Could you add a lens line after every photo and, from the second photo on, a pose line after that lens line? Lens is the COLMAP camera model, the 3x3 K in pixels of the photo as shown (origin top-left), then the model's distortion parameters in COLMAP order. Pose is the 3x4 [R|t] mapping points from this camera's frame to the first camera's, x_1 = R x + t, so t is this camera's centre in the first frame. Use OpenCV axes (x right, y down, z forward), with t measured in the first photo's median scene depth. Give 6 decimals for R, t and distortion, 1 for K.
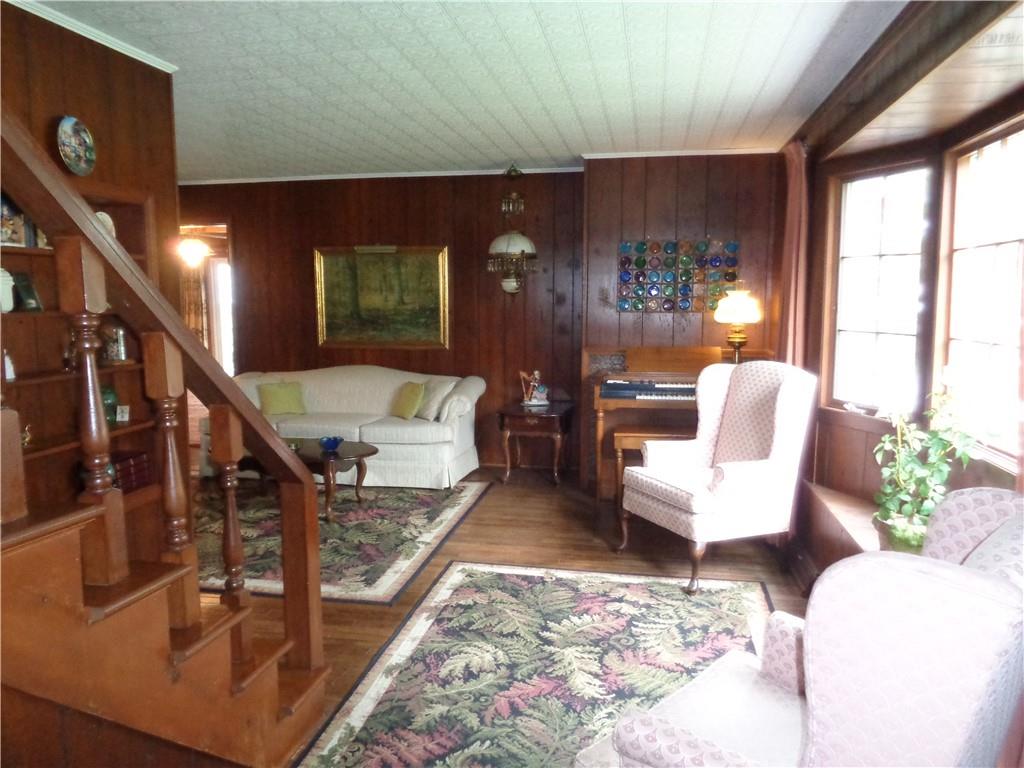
lens RADIAL K [[760.6, 0, 514.6], [0, 760.6, 385.0], [0, 0, 1]] dist [0.009618, -0.001947]
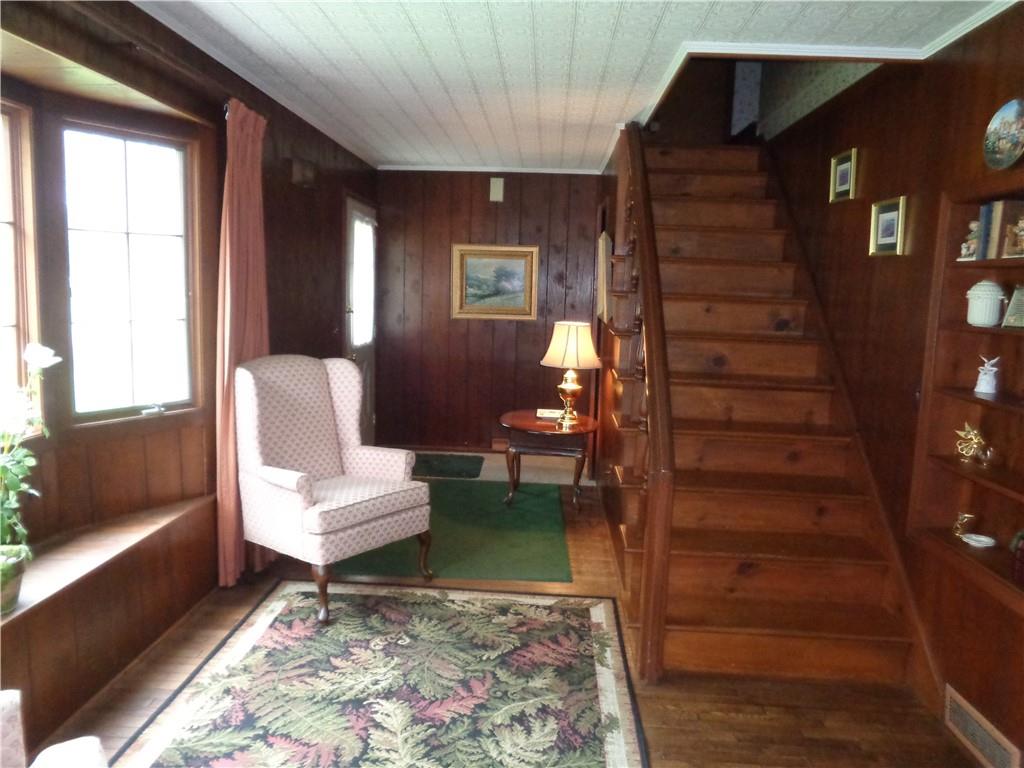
lens RADIAL K [[760.6, 0, 514.0], [0, 760.6, 381.3], [0, 0, 1]] dist [0.009618, -0.001947]
pose [[-0.990584, -0.016278, -0.135935, 0.081481], [-0.048840, 0.969593, 0.239802, -0.228953], [0.127898, 0.244183, -0.961258, 1.857366]]
